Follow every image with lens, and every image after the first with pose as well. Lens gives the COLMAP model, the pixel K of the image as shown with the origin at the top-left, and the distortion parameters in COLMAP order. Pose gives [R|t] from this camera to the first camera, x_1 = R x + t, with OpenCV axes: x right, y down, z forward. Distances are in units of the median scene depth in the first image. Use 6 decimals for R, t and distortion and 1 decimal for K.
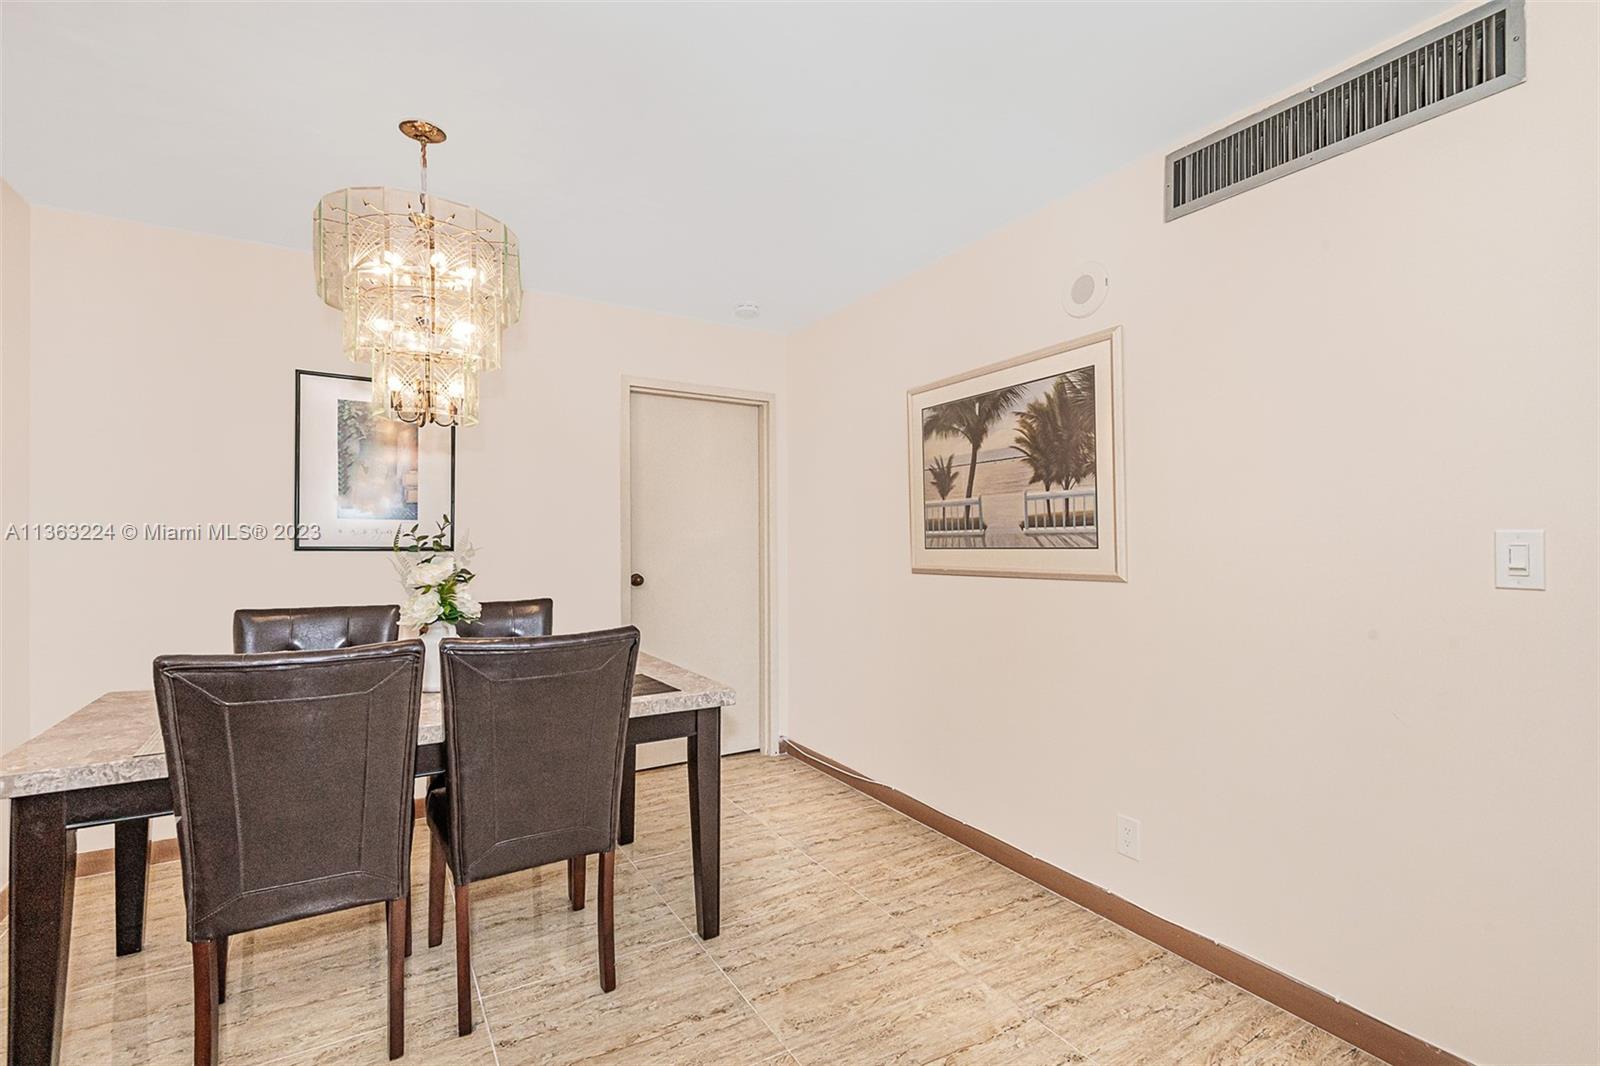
lens RADIAL K [[723.6, 0, 800.0], [0, 723.6, 533.0], [0, 0, 1]] dist [0.000186, 0.000170]
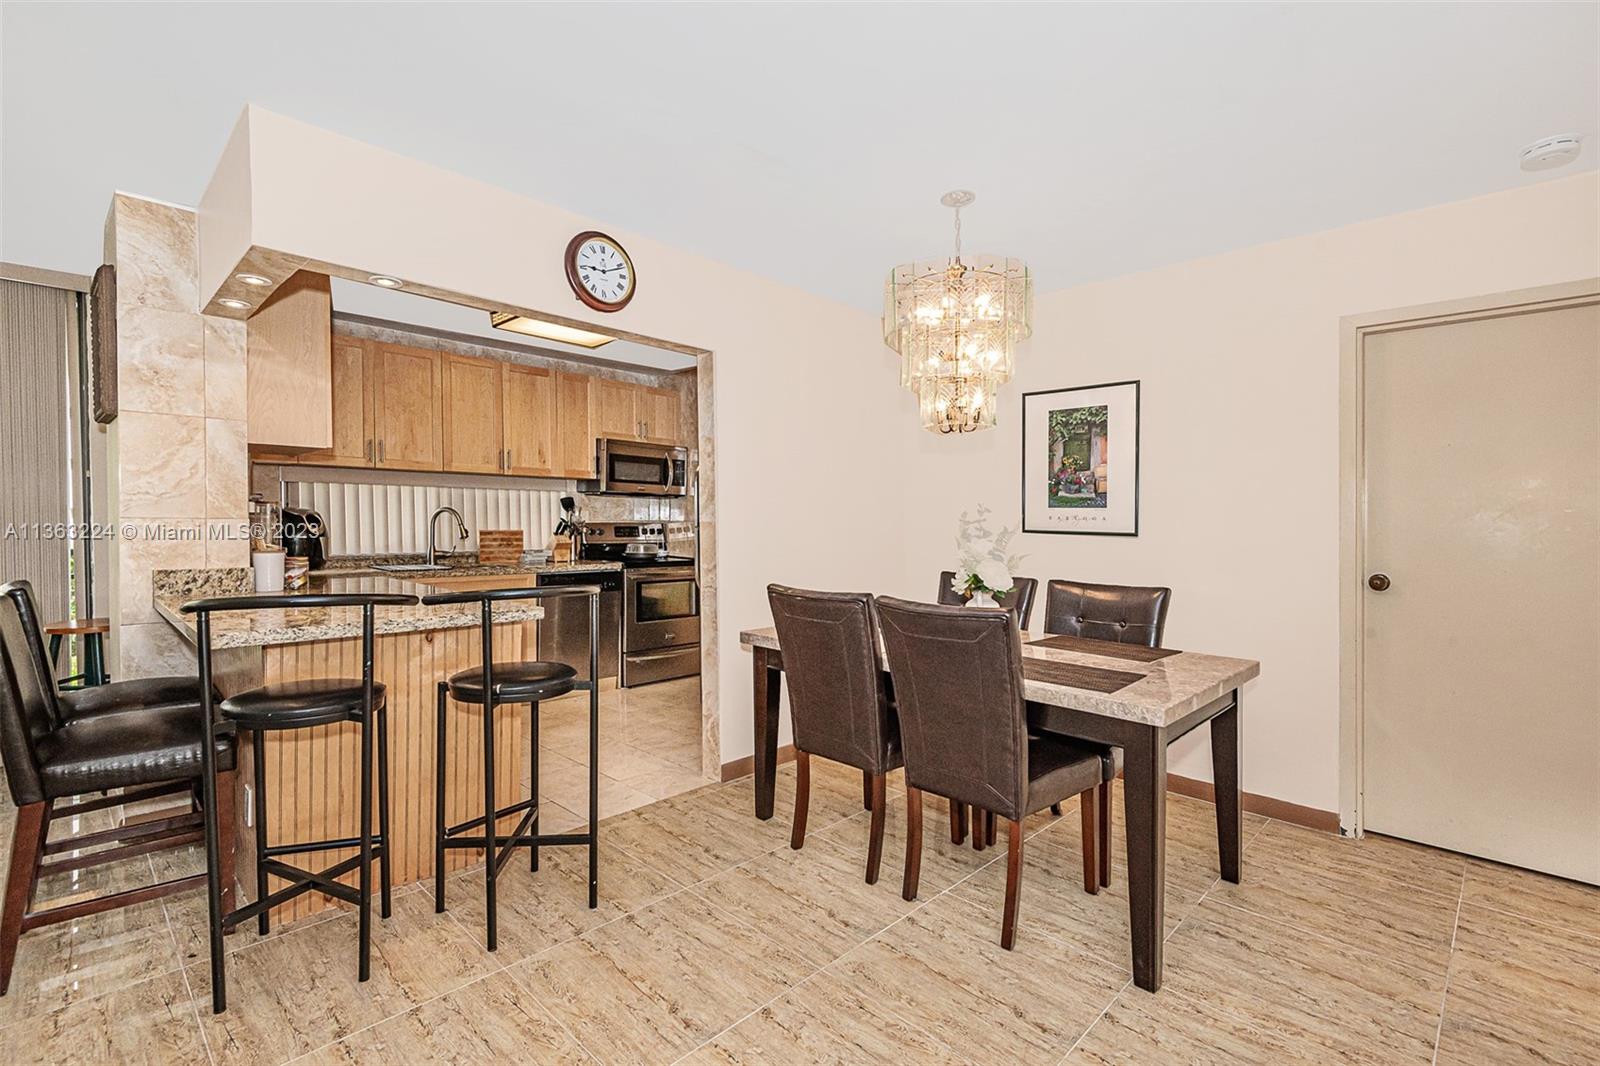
lens RADIAL K [[708.4, 0, 809.0], [0, 708.4, 540.1], [0, 0, 1]] dist [0.004086, 0.000146]
pose [[0.263575, 0.027871, -0.964236, 0.502943], [-0.005468, 0.999610, 0.027399, 0.004783], [0.964623, -0.001949, 0.263625, 0.347181]]
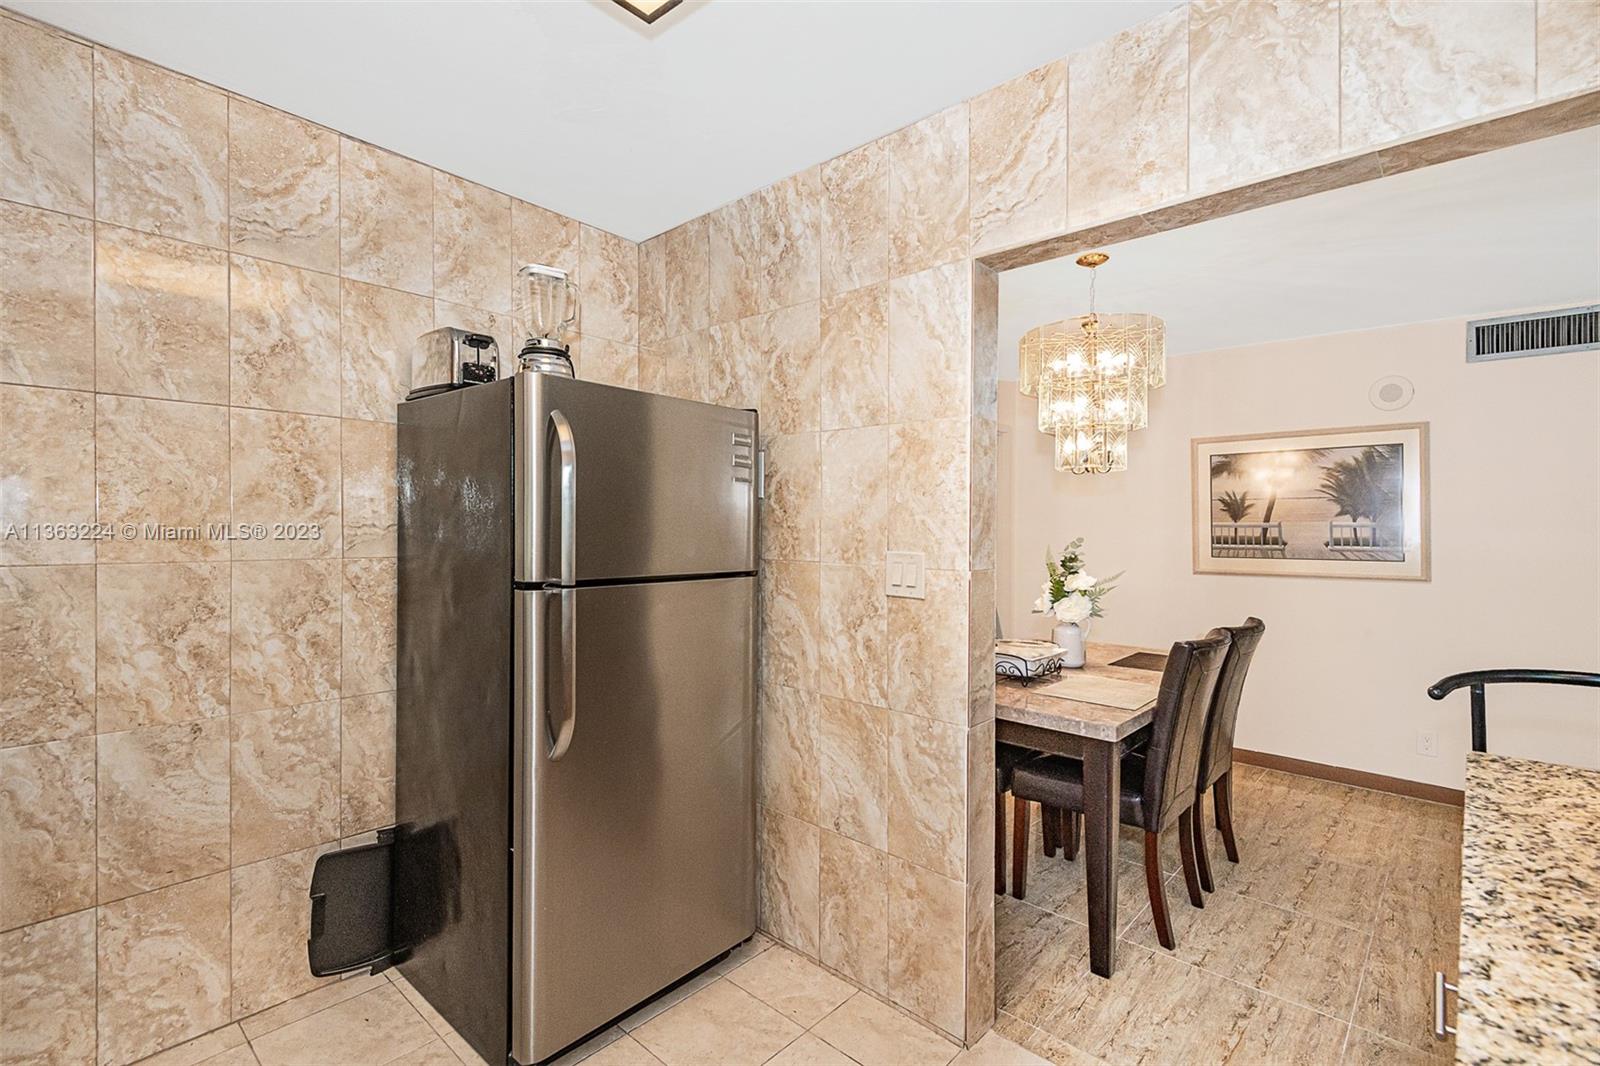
lens RADIAL K [[735.3, 0, 796.0], [0, 735.3, 526.2], [0, 0, 1]] dist [-0.003917, -0.000660]
pose [[0.961169, 0.012782, 0.275665, -1.164649], [-0.014627, 0.999882, 0.004639, -0.038480], [-0.275574, -0.008491, 0.961242, -0.142679]]
